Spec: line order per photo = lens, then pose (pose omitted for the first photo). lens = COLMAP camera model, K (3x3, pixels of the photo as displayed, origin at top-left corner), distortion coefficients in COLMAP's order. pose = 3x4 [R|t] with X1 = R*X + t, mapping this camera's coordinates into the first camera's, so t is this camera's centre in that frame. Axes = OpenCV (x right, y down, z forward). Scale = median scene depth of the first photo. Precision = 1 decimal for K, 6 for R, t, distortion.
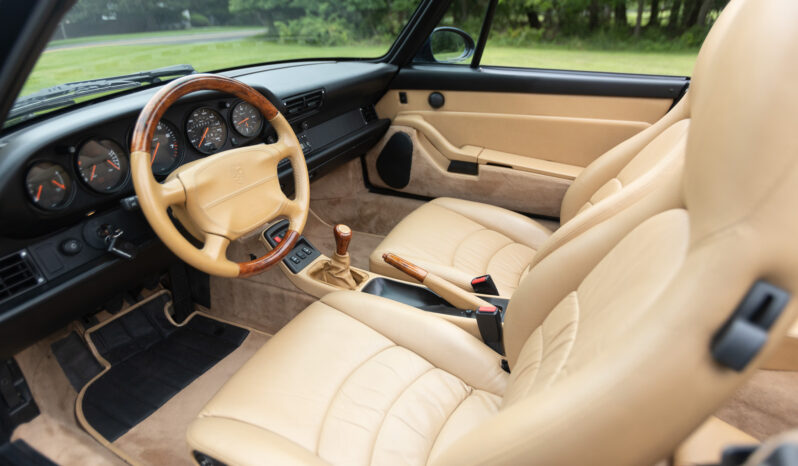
lens RADIAL K [[462.2, 0, 397.1], [0, 462.2, 232.6], [0, 0, 1]] dist [0.009381, 0.000860]
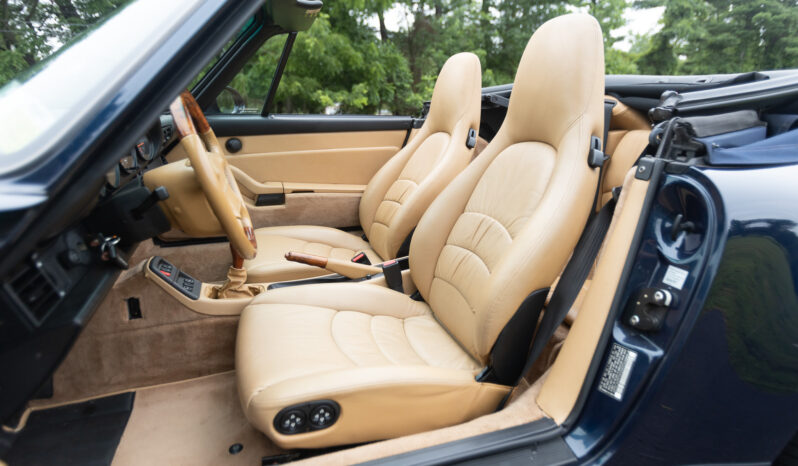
lens RADIAL K [[462.2, 0, 392.9], [0, 462.2, 231.6], [0, 0, 1]] dist [0.009381, 0.000860]
pose [[0.714829, -0.161427, 0.680412, -0.448760], [0.290406, 0.953650, -0.078844, 0.118554], [-0.636148, 0.253956, 0.728576, -0.014494]]
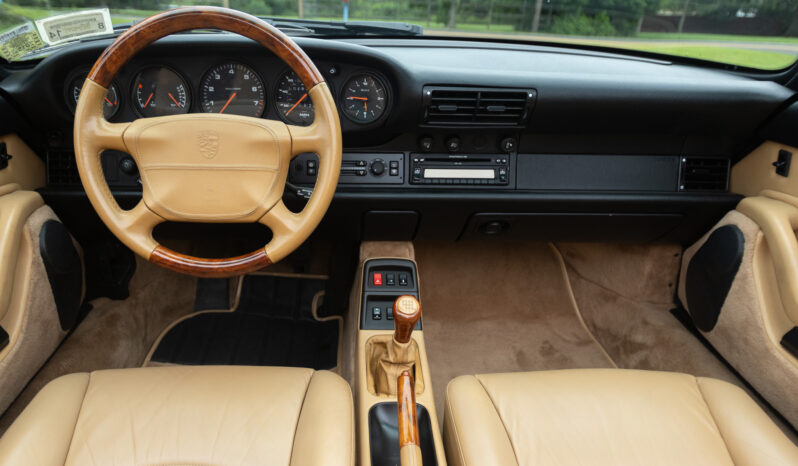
lens RADIAL K [[538.5, 0, 373.3], [0, 538.5, 293.0], [0, 0, 1]] dist [0.000955, -0.000048]
pose [[0.465798, 0.470268, -0.749587, 0.306581], [-0.436726, 0.858912, 0.267471, -0.151842], [0.769612, 0.202776, 0.605457, 0.400866]]
